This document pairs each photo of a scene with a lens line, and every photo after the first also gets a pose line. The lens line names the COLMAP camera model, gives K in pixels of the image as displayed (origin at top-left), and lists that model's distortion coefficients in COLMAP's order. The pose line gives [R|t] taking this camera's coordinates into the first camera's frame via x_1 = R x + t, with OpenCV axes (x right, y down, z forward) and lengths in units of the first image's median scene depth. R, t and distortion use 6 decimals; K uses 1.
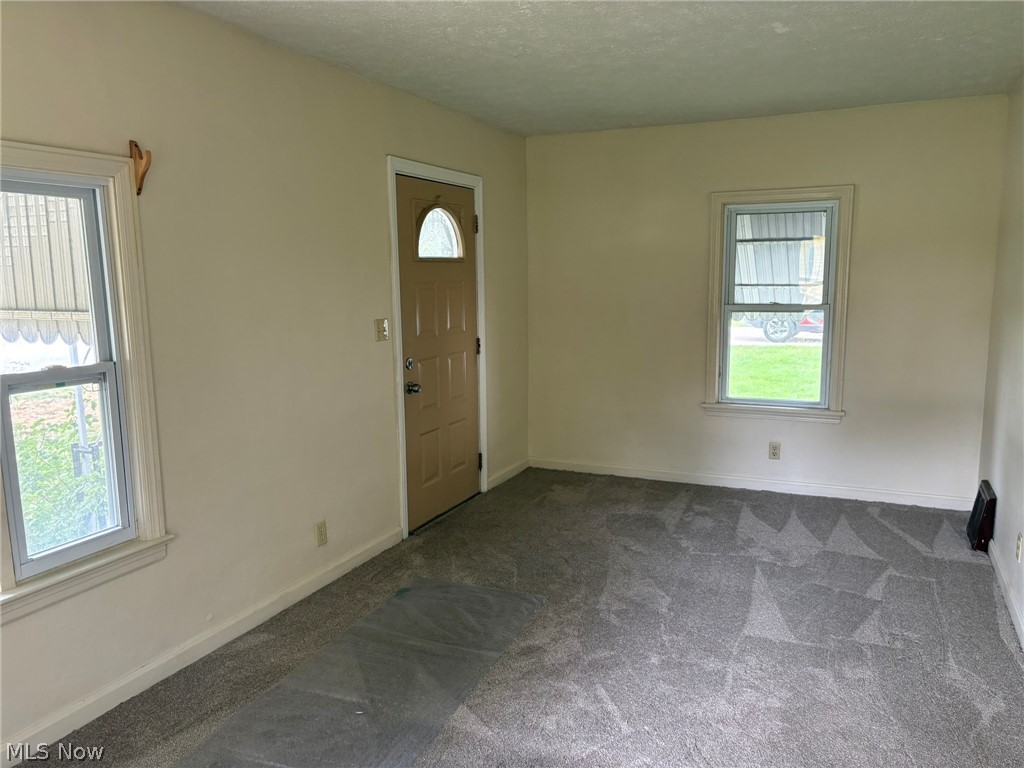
lens RADIAL K [[778.0, 0, 509.2], [0, 778.0, 389.9], [0, 0, 1]] dist [0.074204, -0.098765]
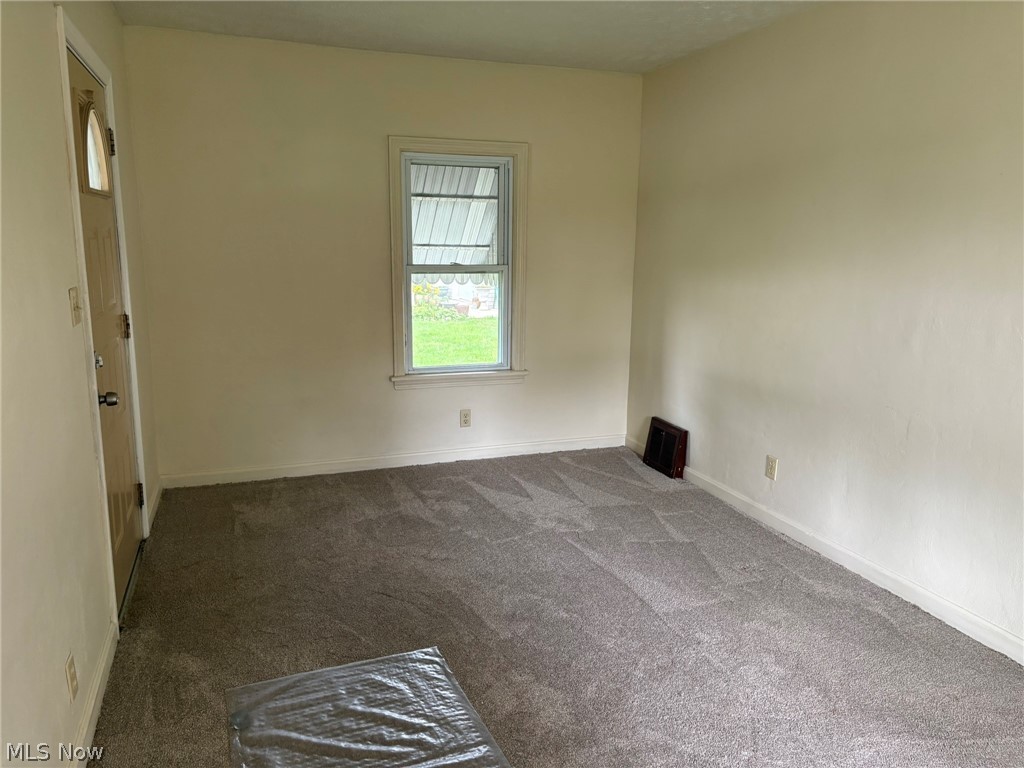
lens RADIAL K [[778.0, 0, 509.2], [0, 778.0, 389.9], [0, 0, 1]] dist [0.074204, -0.098765]
pose [[0.715404, -0.116067, 0.689003, -0.293747], [0.086875, 0.993230, 0.077112, -0.027504], [-0.693289, 0.004691, 0.720645, 0.293408]]
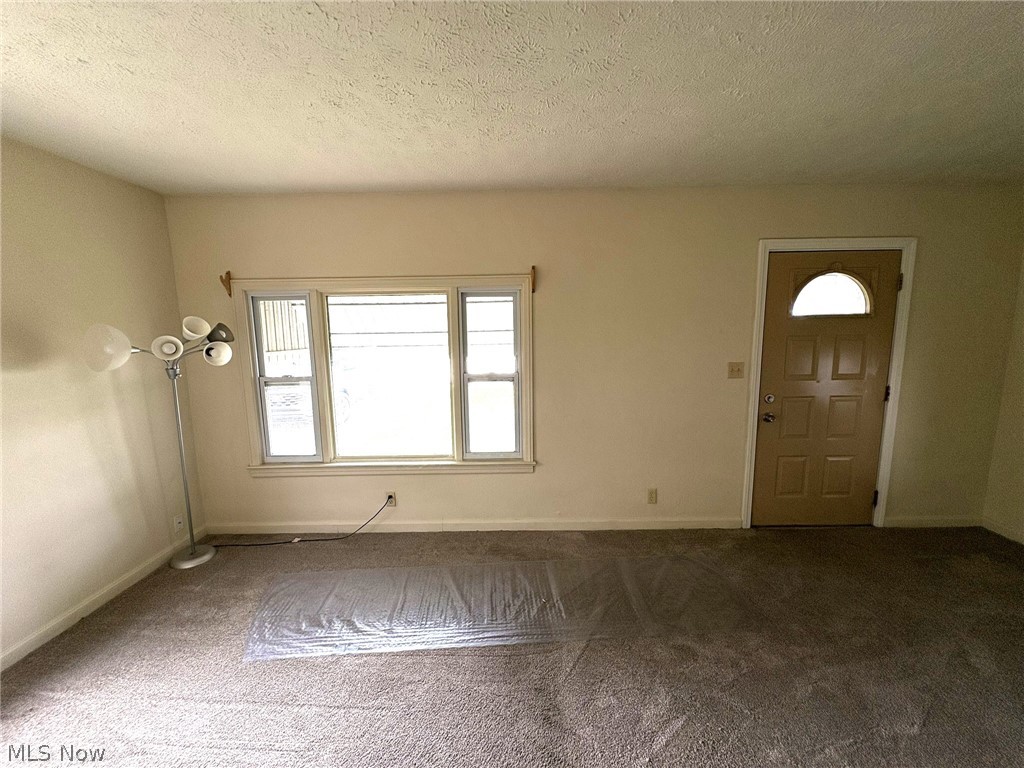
lens RADIAL K [[407.2, 0, 512.0], [0, 407.2, 384.0], [0, 0, 1]] dist [0.001886, 0.000113]
pose [[0.413930, 0.129540, -0.901045, 0.268615], [-0.128258, 0.988248, 0.083157, -0.053781], [0.901228, 0.081145, 0.425680, 0.297720]]
